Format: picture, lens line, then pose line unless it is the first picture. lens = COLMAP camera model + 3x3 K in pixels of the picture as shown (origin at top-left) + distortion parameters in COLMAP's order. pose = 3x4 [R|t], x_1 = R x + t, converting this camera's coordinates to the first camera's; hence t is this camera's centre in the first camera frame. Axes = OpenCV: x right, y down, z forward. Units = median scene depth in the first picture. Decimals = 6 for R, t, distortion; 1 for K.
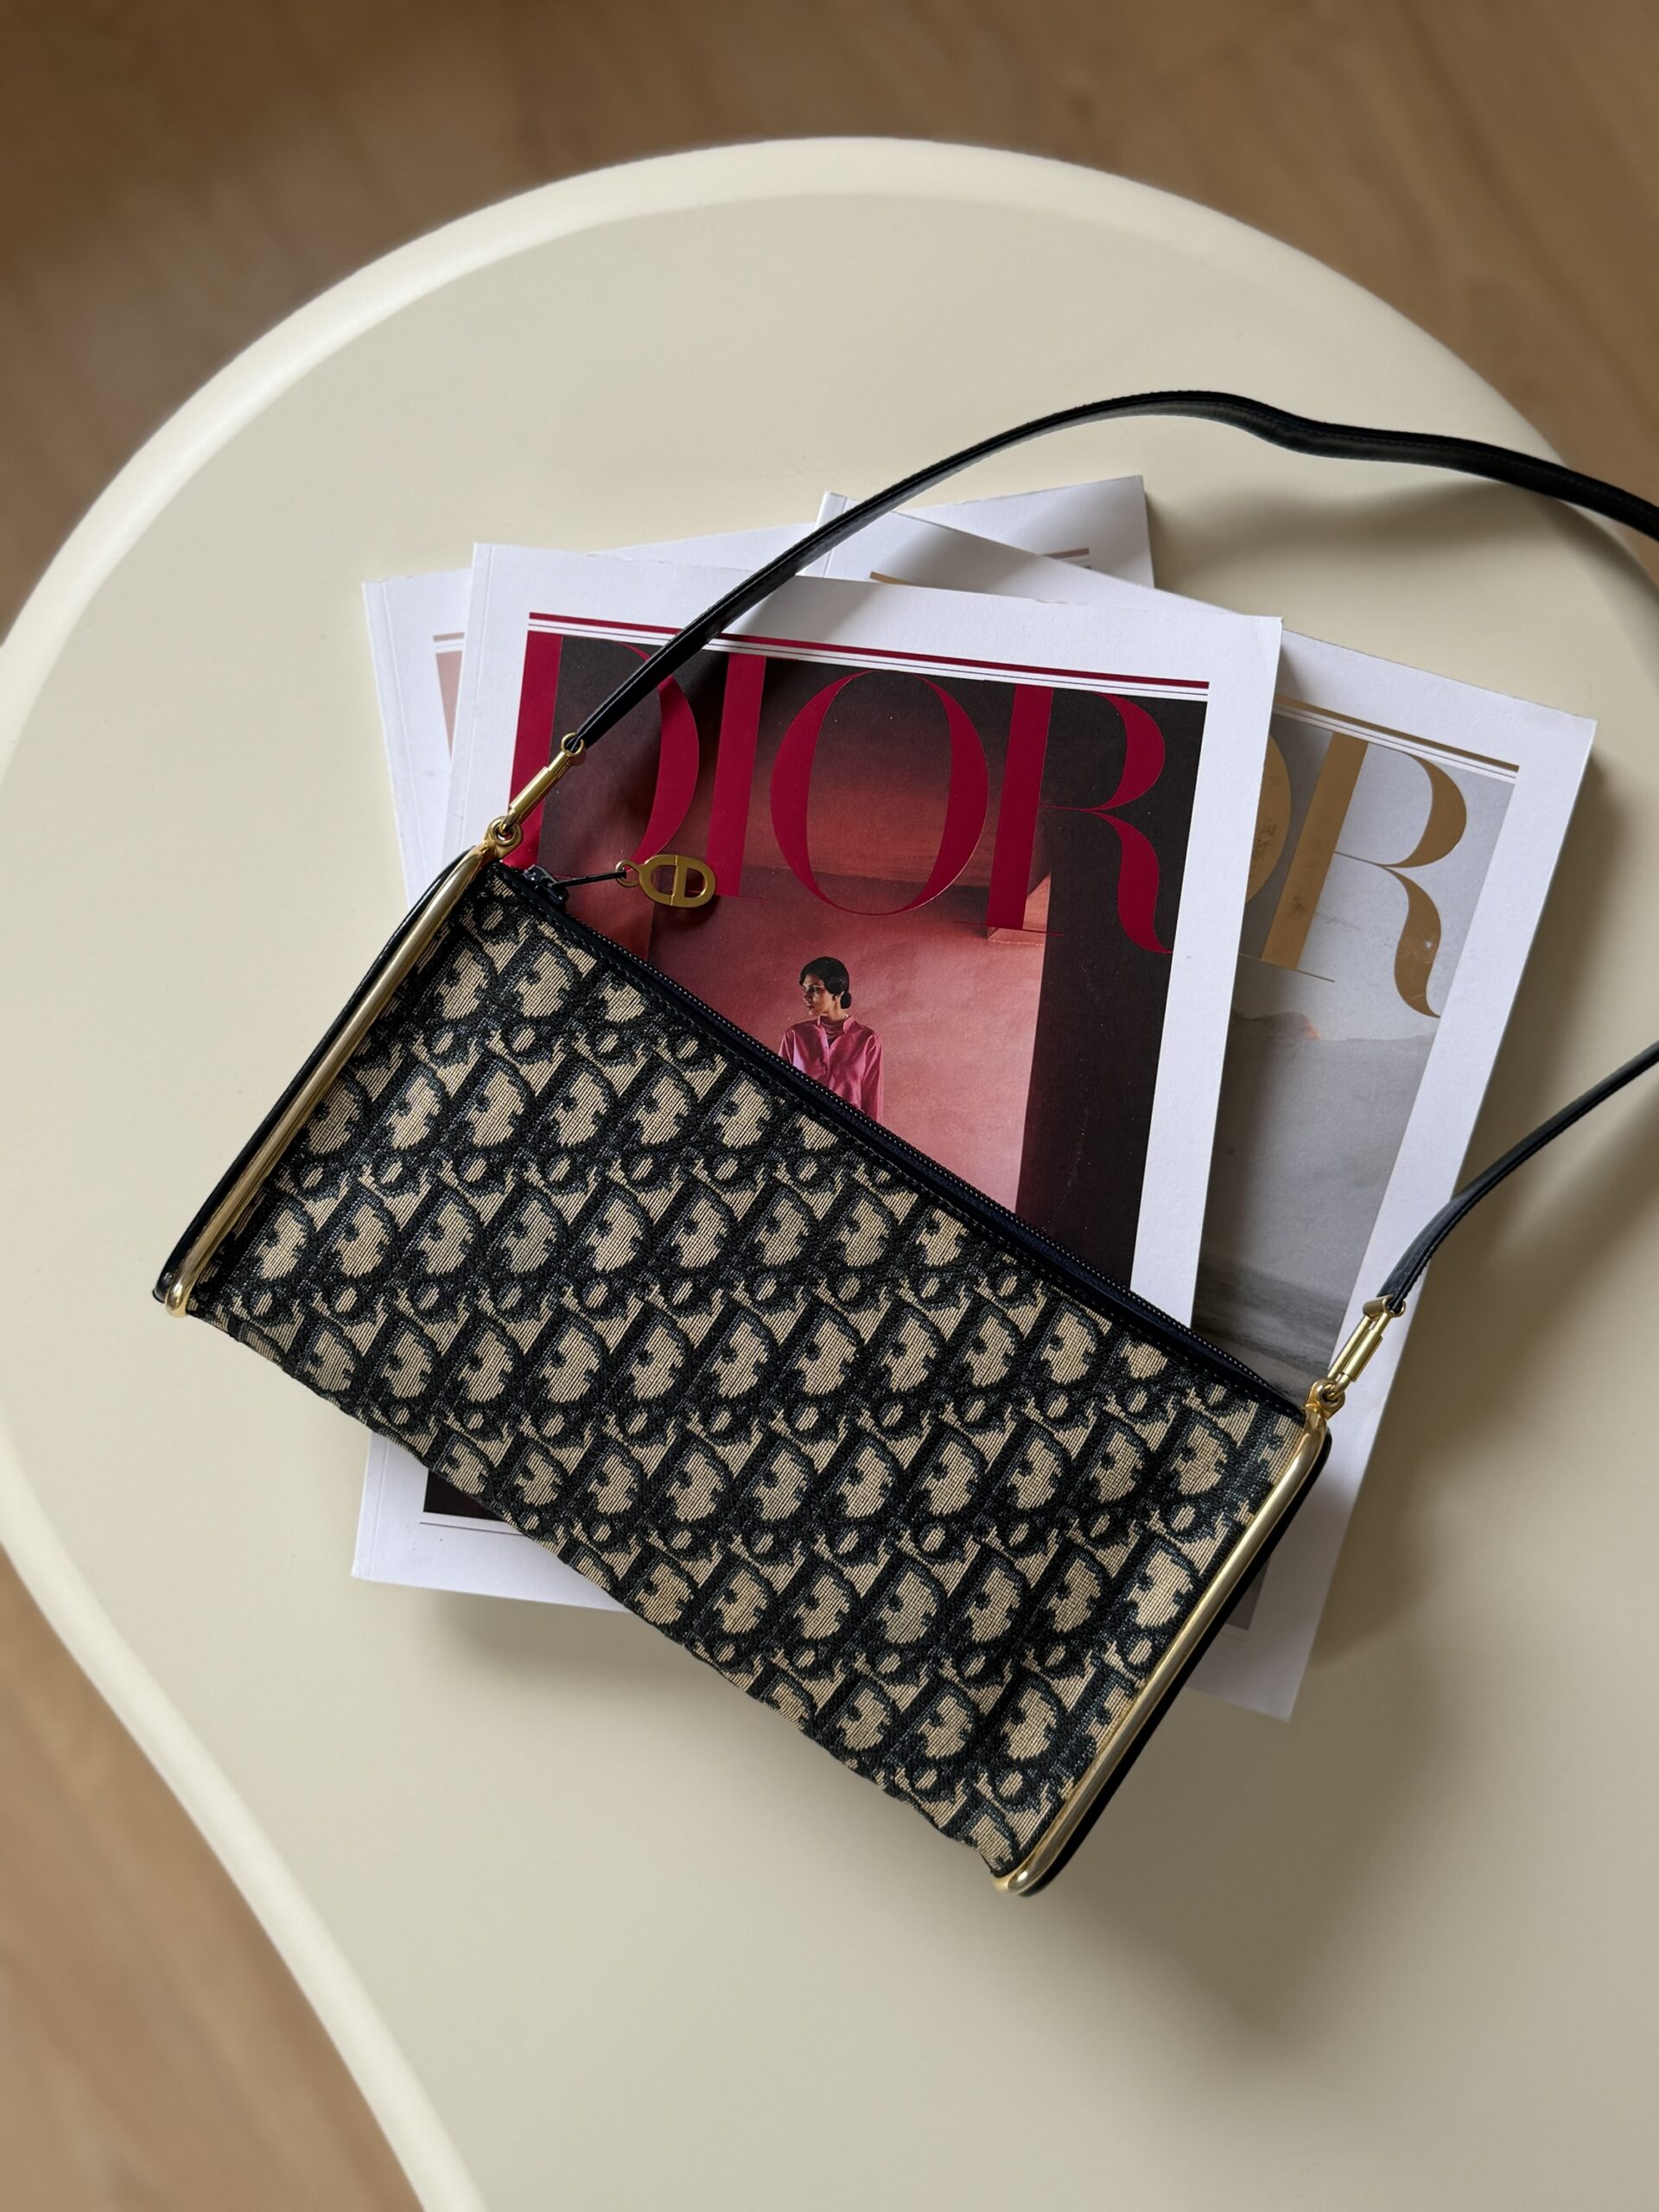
lens RADIAL K [[1865.9, 0, 838.0], [0, 1865.9, 1091.6], [0, 0, 1]] dist [0.171798, -0.407087]
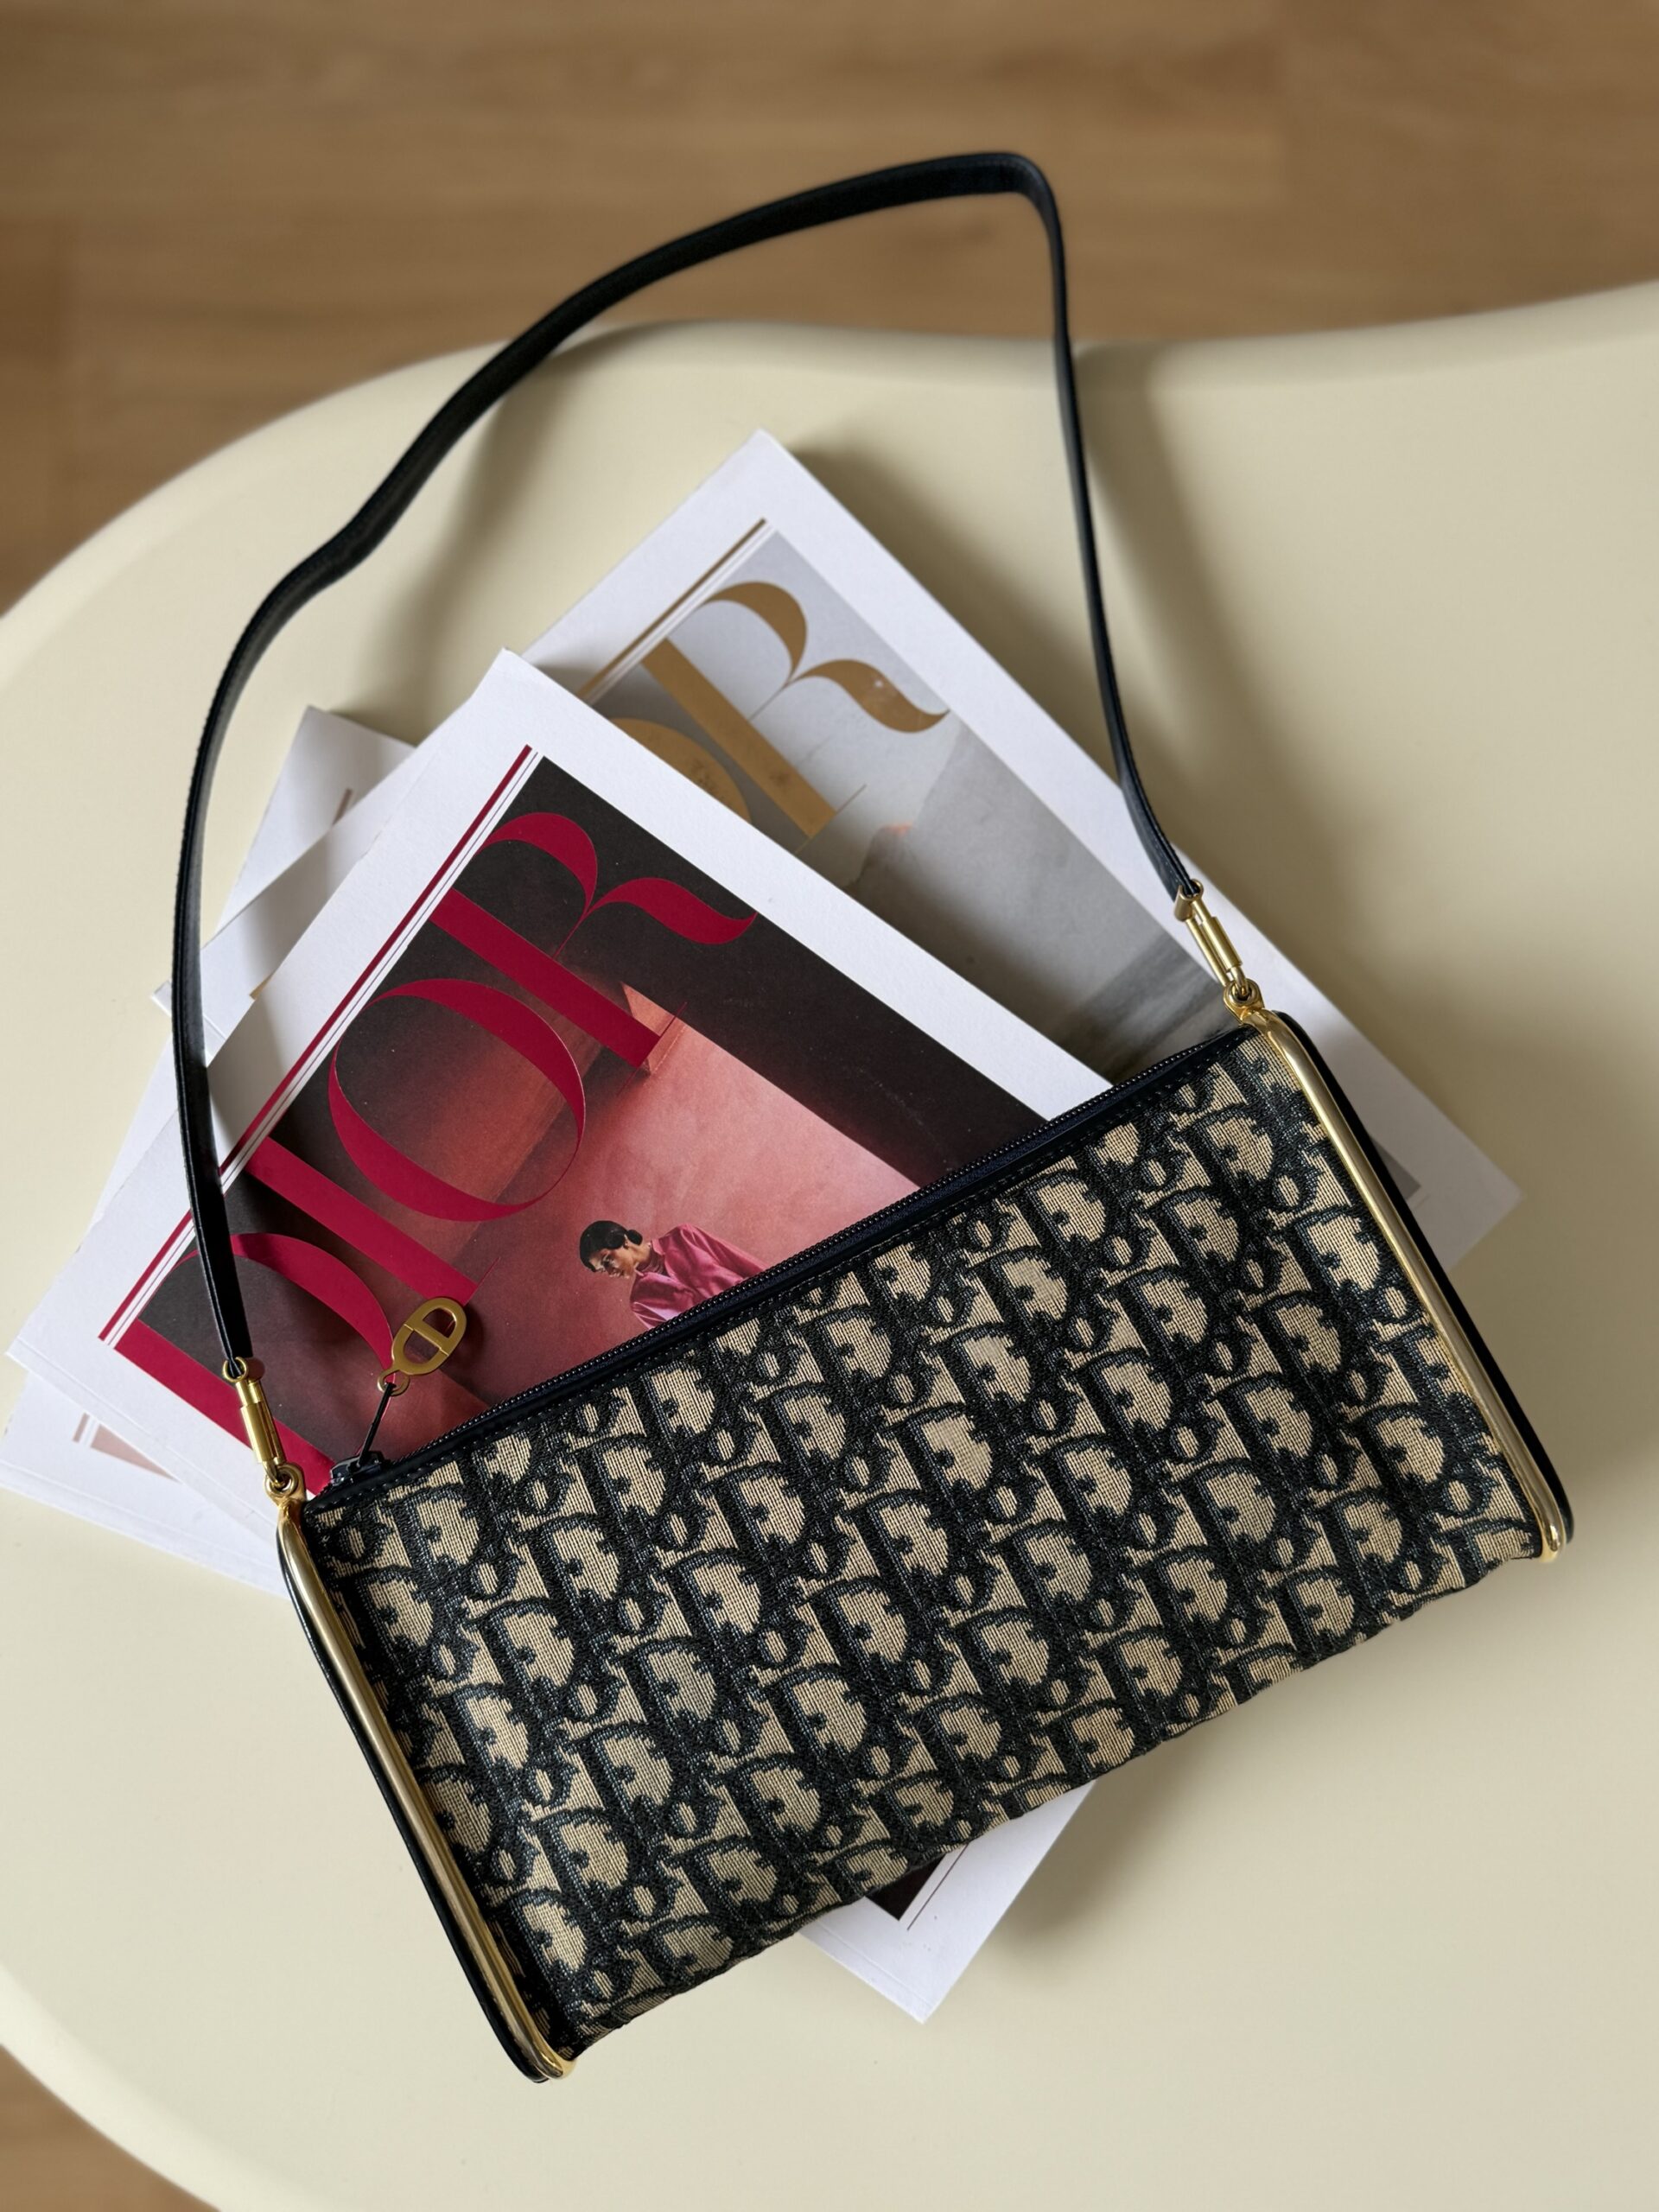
lens RADIAL K [[1646.0, 0, 820.7], [0, 1646.0, 1109.3], [0, 0, 1]] dist [0.191238, -0.514751]
pose [[0.480871, -0.872453, 0.087114, 0.035084], [0.876493, 0.480921, -0.021799, 0.021549], [-0.022876, 0.086837, 0.995960, 0.180916]]
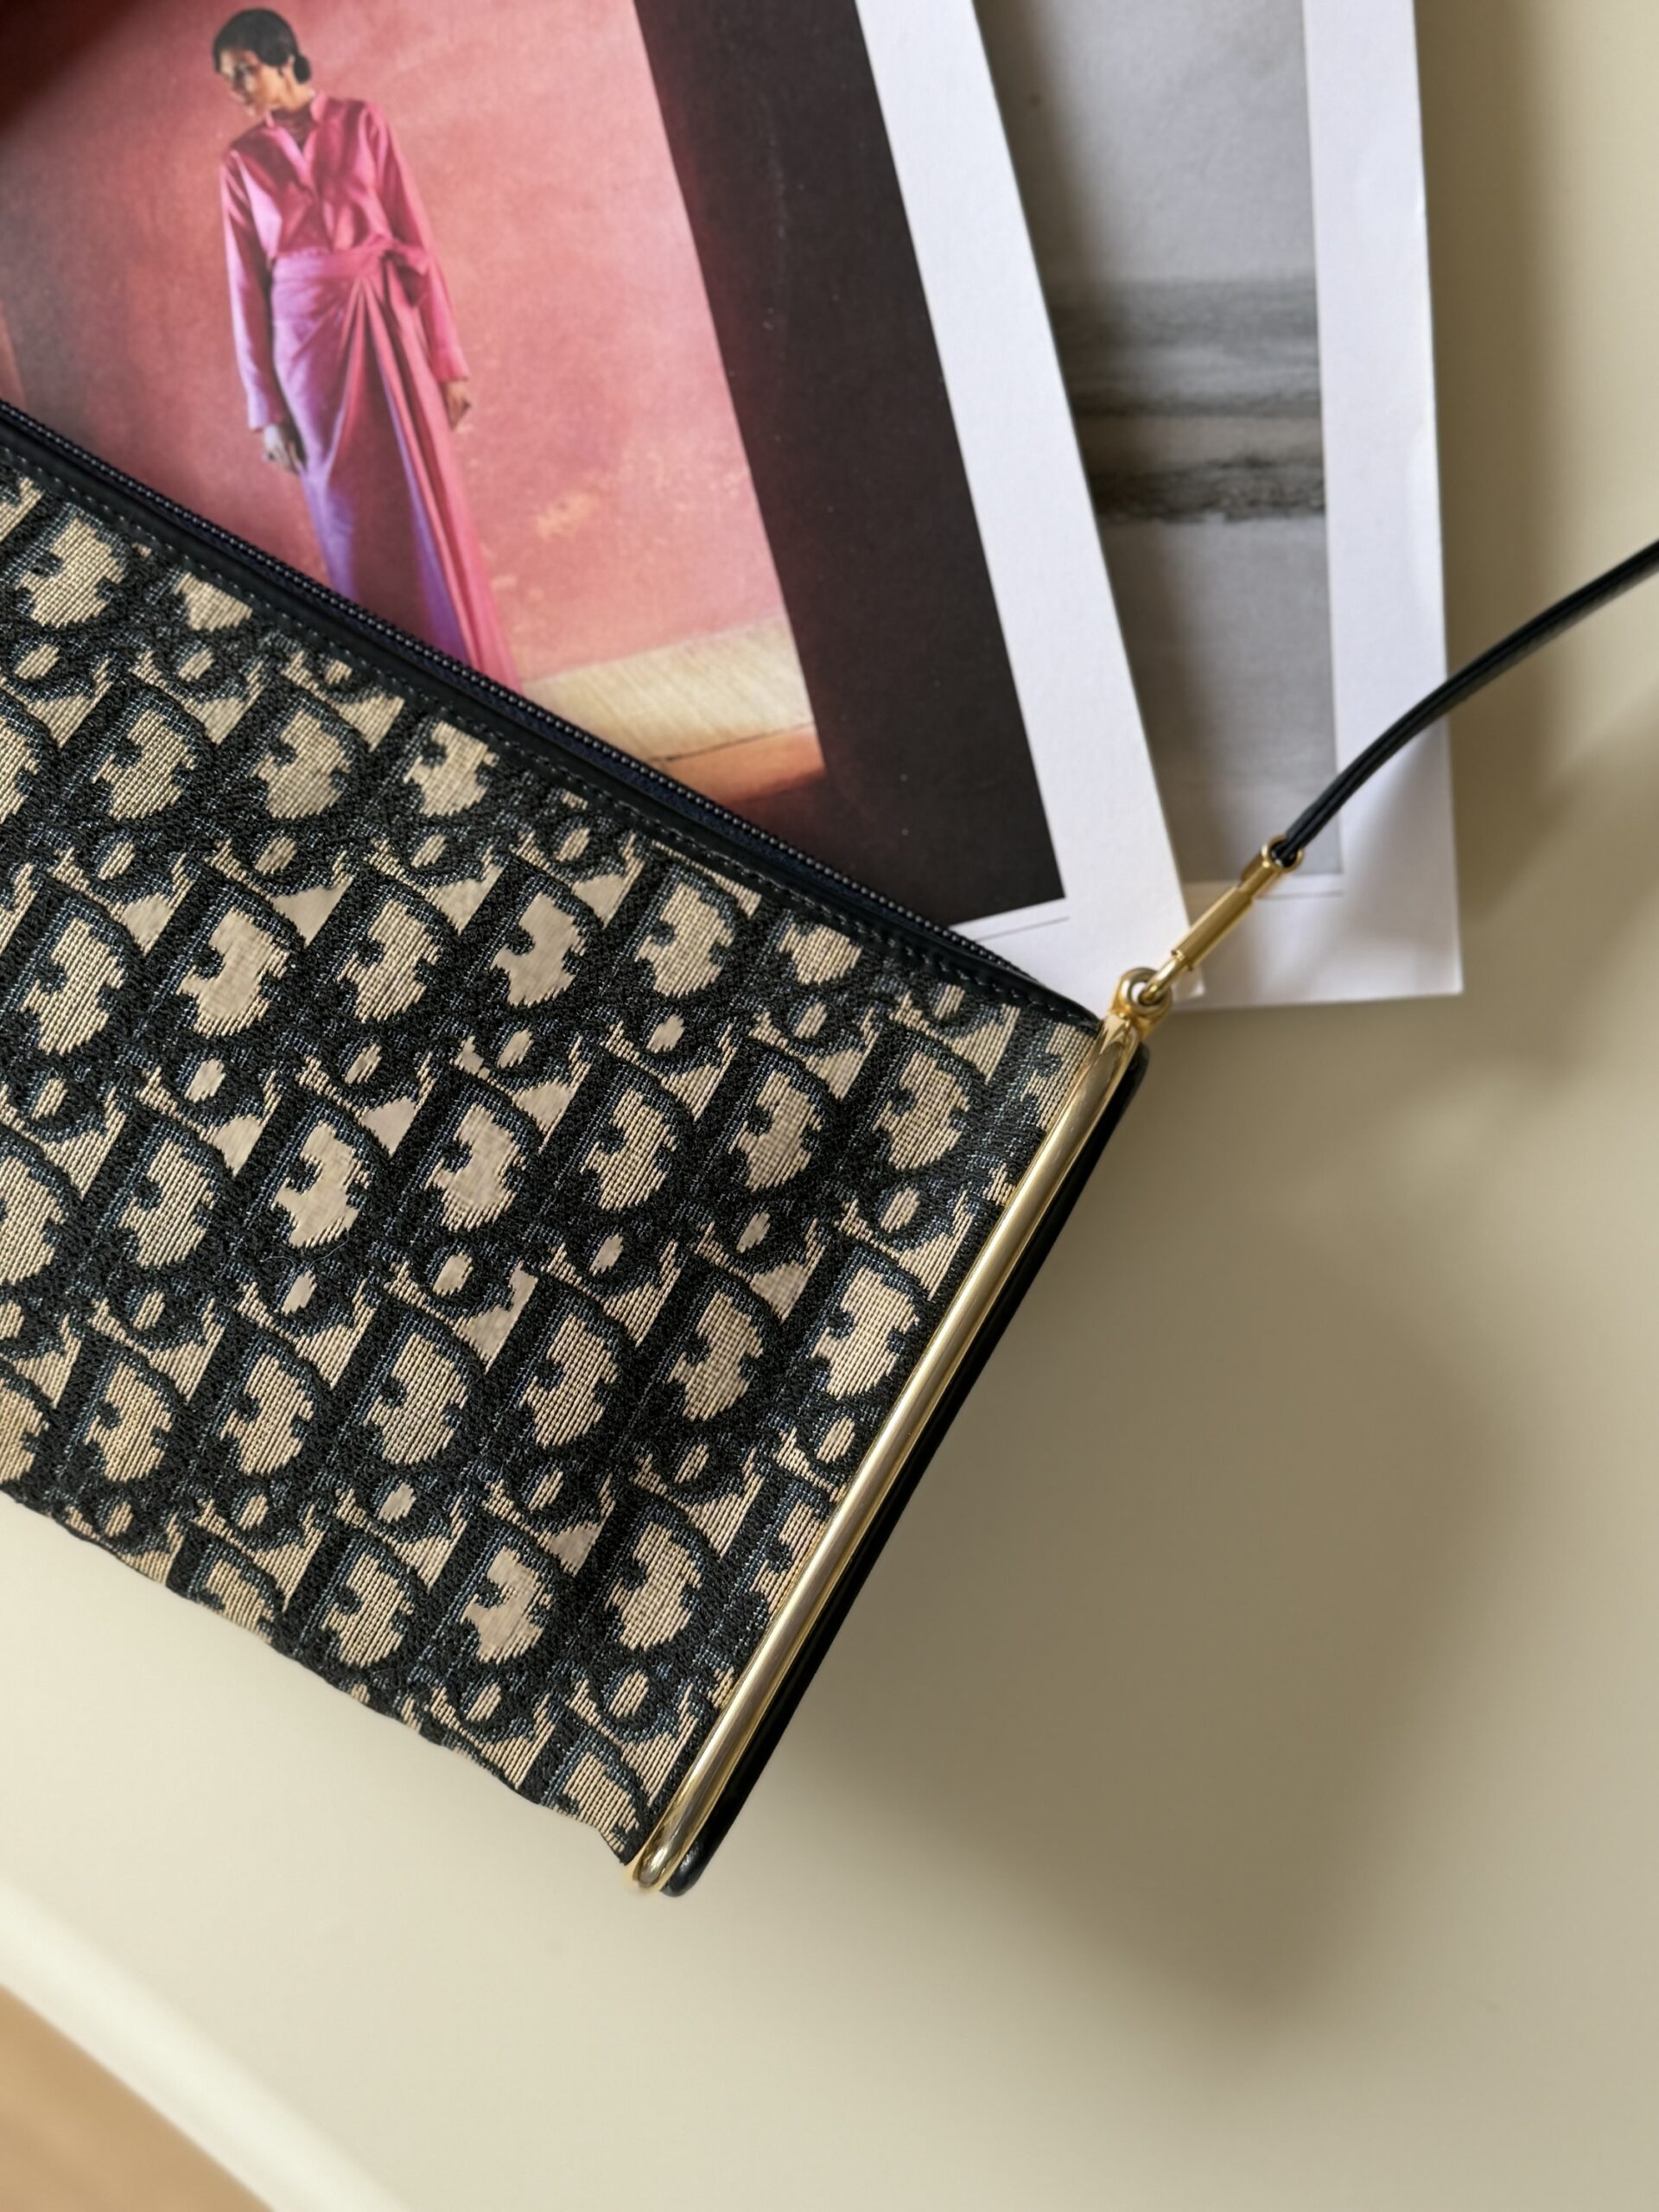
lens RADIAL K [[2285.4, 0, 829.5], [0, 2285.4, 1106.0], [0, 0, 1]] dist [0.220615, -0.638496]
pose [[0.996396, -0.084354, 0.008946, 0.159014], [0.084416, 0.996408, -0.006772, 0.198846], [-0.008343, 0.007503, 0.999937, 0.304321]]
